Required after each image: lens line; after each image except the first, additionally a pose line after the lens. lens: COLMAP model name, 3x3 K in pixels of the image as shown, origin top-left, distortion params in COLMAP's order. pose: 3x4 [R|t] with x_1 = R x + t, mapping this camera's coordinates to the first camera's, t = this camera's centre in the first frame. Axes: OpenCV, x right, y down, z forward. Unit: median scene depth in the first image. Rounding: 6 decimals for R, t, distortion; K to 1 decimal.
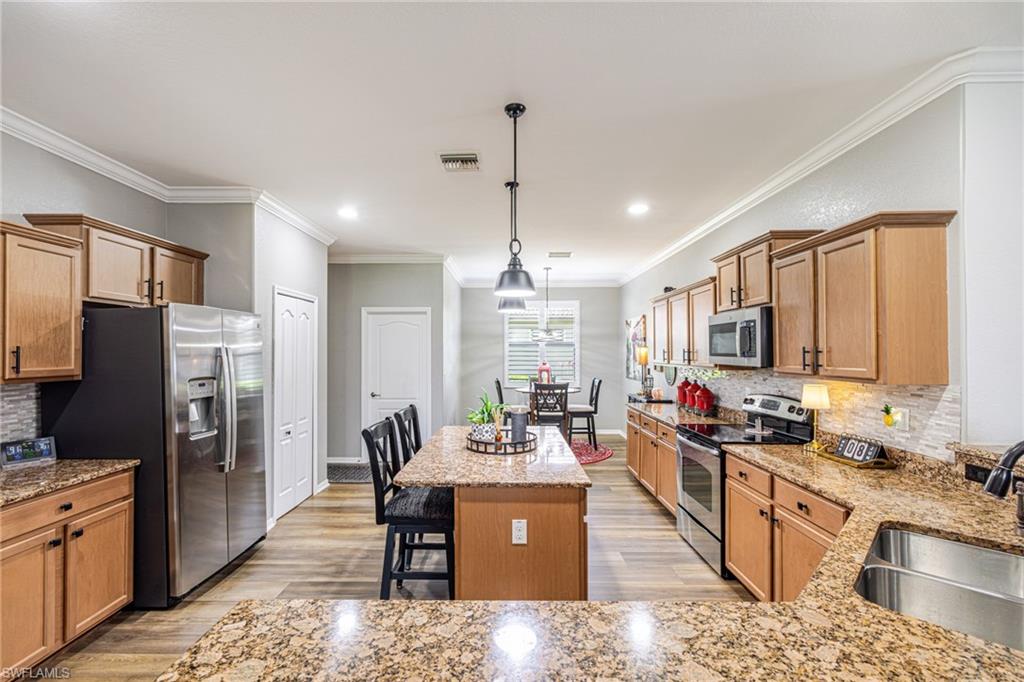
lens RADIAL K [[435.6, 0, 502.8], [0, 435.6, 349.1], [0, 0, 1]] dist [0.001670, 0.000115]
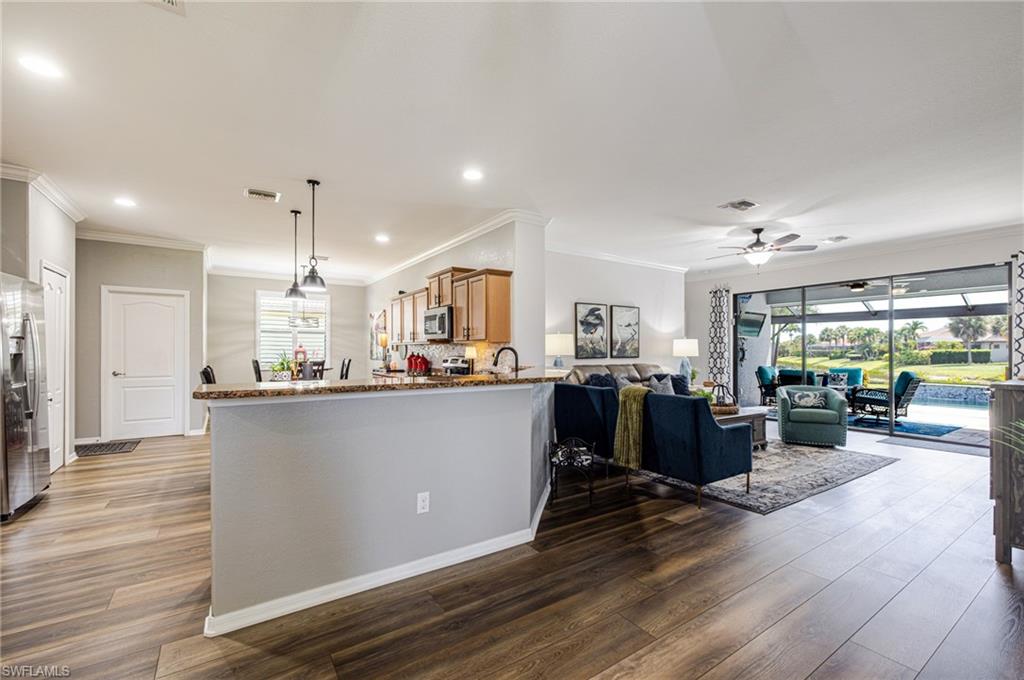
lens RADIAL K [[432.9, 0, 513.9], [0, 432.9, 350.6], [0, 0, 1]] dist [0.002809, -0.000212]
pose [[0.820037, 0.003534, 0.572299, -0.237204], [-0.007360, 0.999963, 0.004373, 0.081272], [-0.572263, -0.007798, 0.820033, -0.682220]]
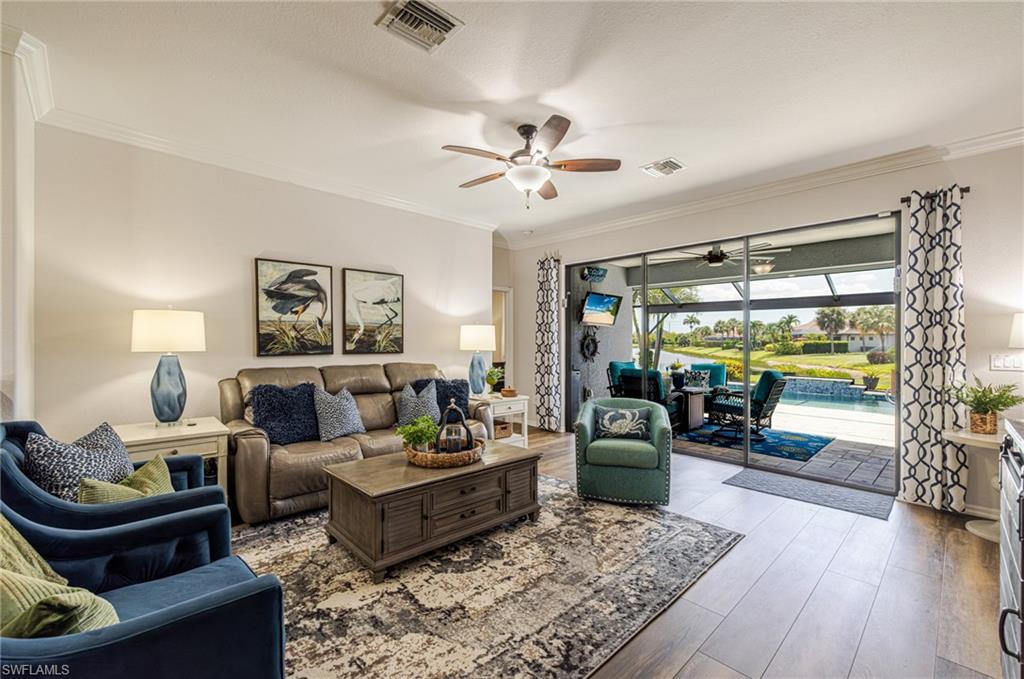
lens RADIAL K [[432.1, 0, 512.0], [0, 432.1, 339.5], [0, 0, 1]] dist [-0.000902, -0.000026]
pose [[0.709723, 0.008131, 0.704434, 0.937725], [-0.012568, 0.999920, 0.001121, 0.070000], [-0.704369, -0.009649, 0.709768, -0.470224]]
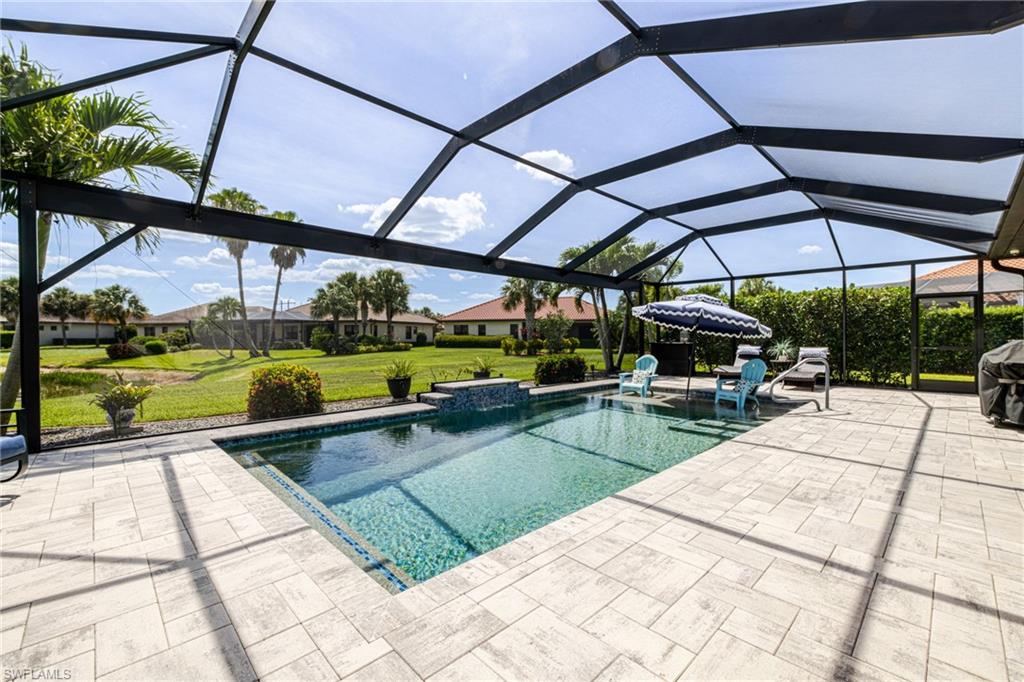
lens RADIAL K [[432.9, 0, 519.7], [0, 432.9, 341.4], [0, 0, 1]] dist [-0.000791, -0.000323]
pose [[-0.715491, -0.008612, 0.698569, 4.086994], [-0.004618, 0.999960, 0.007597, 0.147226], [-0.698607, 0.002209, -0.715502, 2.274494]]
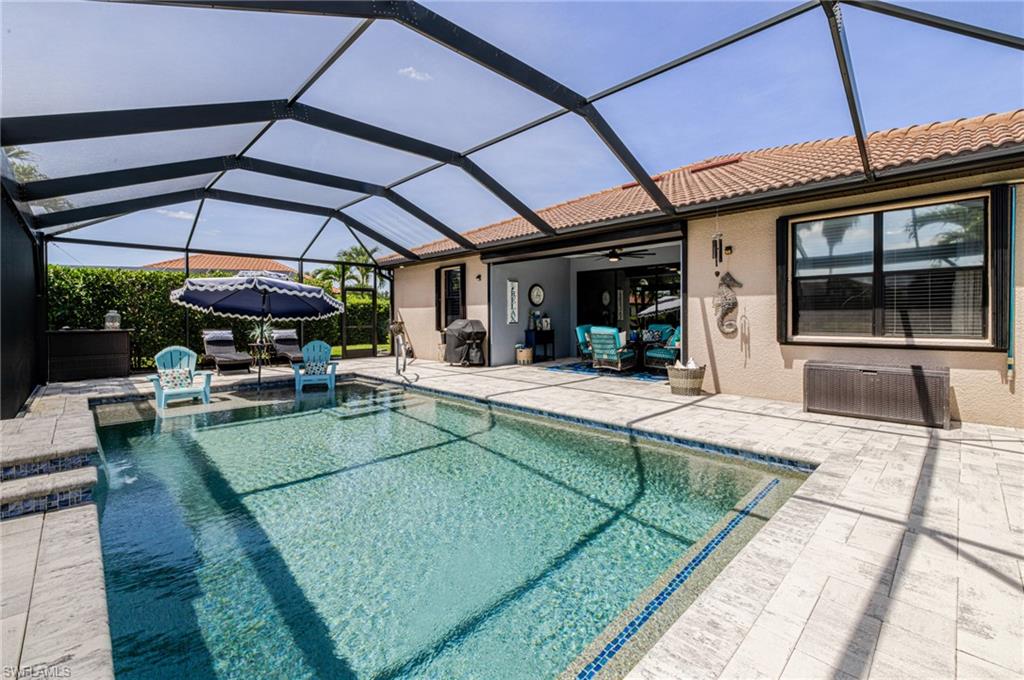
lens RADIAL K [[439.5, 0, 507.4], [0, 439.5, 321.6], [0, 0, 1]] dist [-0.000811, 0.000623]
pose [[-0.706864, 0.012630, -0.707237, 6.164830], [0.011909, 0.999911, 0.005954, 0.145378], [0.707249, -0.004213, -0.706952, 2.174906]]
